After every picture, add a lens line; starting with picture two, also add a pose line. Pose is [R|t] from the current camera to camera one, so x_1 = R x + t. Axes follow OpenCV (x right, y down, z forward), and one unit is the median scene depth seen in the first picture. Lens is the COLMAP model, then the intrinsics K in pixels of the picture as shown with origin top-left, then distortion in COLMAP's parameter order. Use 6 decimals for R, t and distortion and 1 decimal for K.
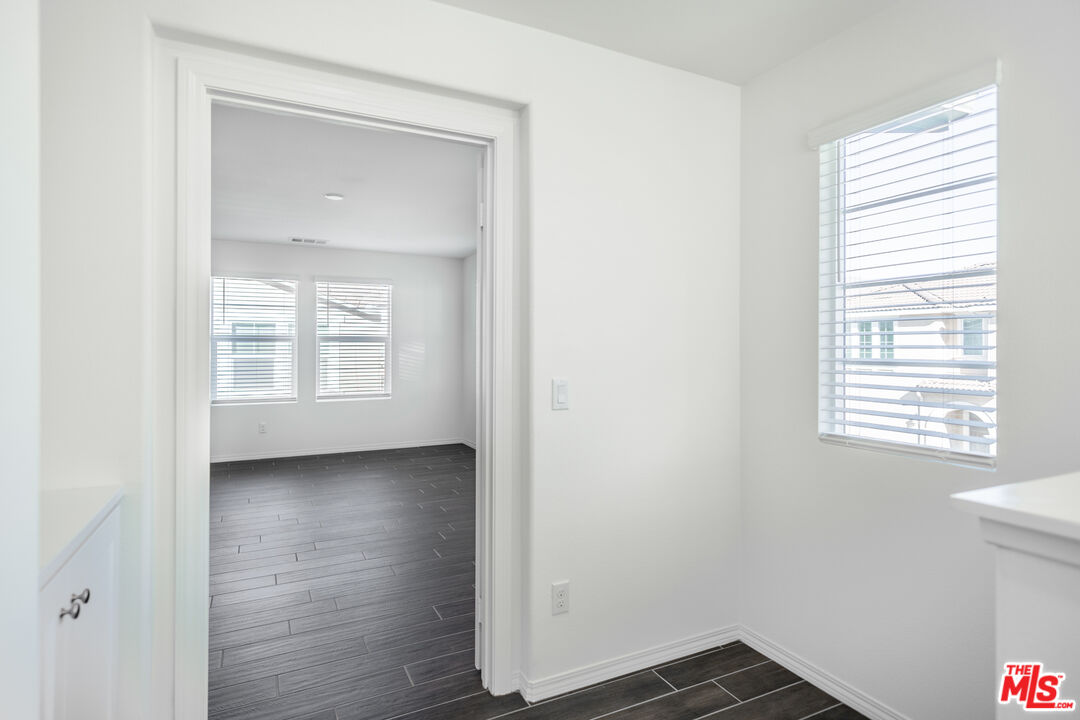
lens RADIAL K [[569.5, 0, 536.2], [0, 569.5, 349.9], [0, 0, 1]] dist [0.001409, -0.000066]
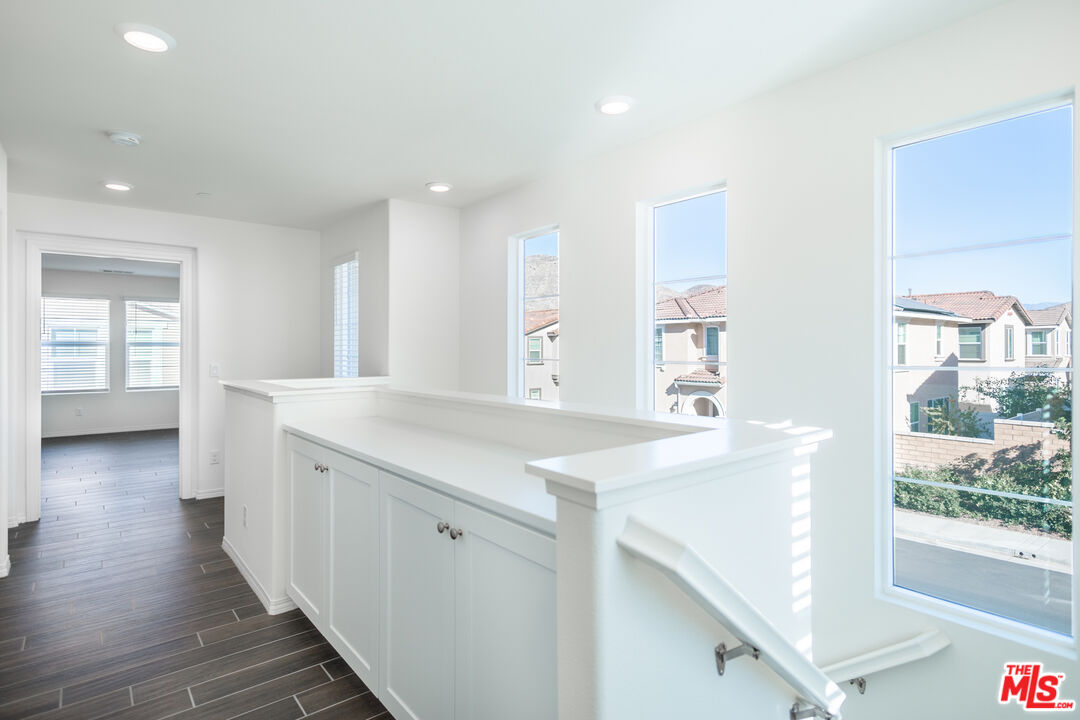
lens RADIAL K [[569.5, 0, 536.2], [0, 569.5, 349.9], [0, 0, 1]] dist [0.001409, -0.000066]
pose [[0.976953, -0.002490, 0.213442, 0.260744], [0.003451, 0.999986, -0.004132, 0.002834], [-0.213428, 0.004774, 0.976947, -0.494038]]
